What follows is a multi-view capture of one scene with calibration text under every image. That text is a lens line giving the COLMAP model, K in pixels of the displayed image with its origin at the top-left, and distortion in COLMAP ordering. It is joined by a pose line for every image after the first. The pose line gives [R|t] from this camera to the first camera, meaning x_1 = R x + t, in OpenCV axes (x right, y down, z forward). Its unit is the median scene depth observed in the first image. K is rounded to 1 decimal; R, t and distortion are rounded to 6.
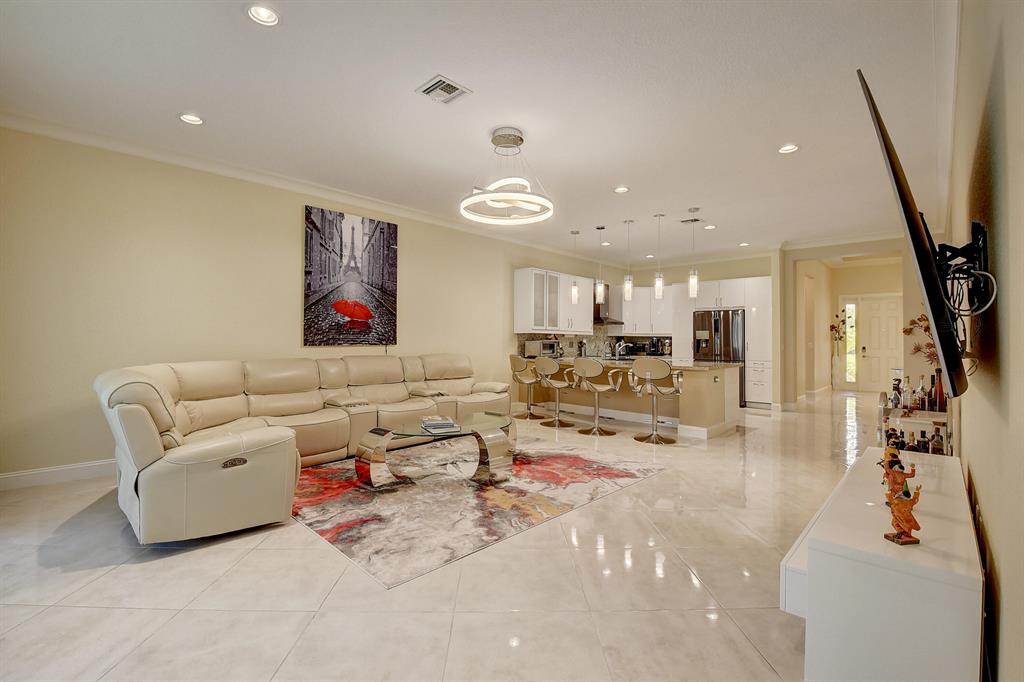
lens RADIAL K [[450.2, 0, 501.3], [0, 450.2, 332.1], [0, 0, 1]] dist [-0.006132, -0.011529]
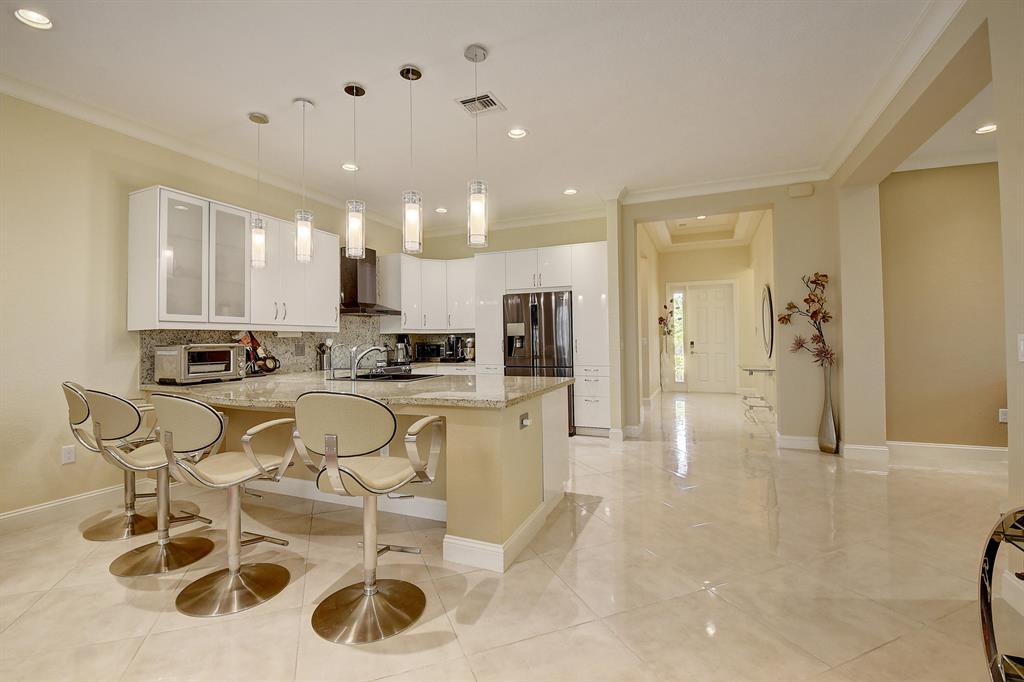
lens RADIAL K [[450.2, 0, 501.3], [0, 450.2, 335.2], [0, 0, 1]] dist [-0.006132, -0.011529]
pose [[0.938908, -0.018012, 0.343697, 0.221191], [0.015434, 0.999829, 0.010235, 0.008282], [-0.343823, -0.004305, 0.939025, 0.425913]]
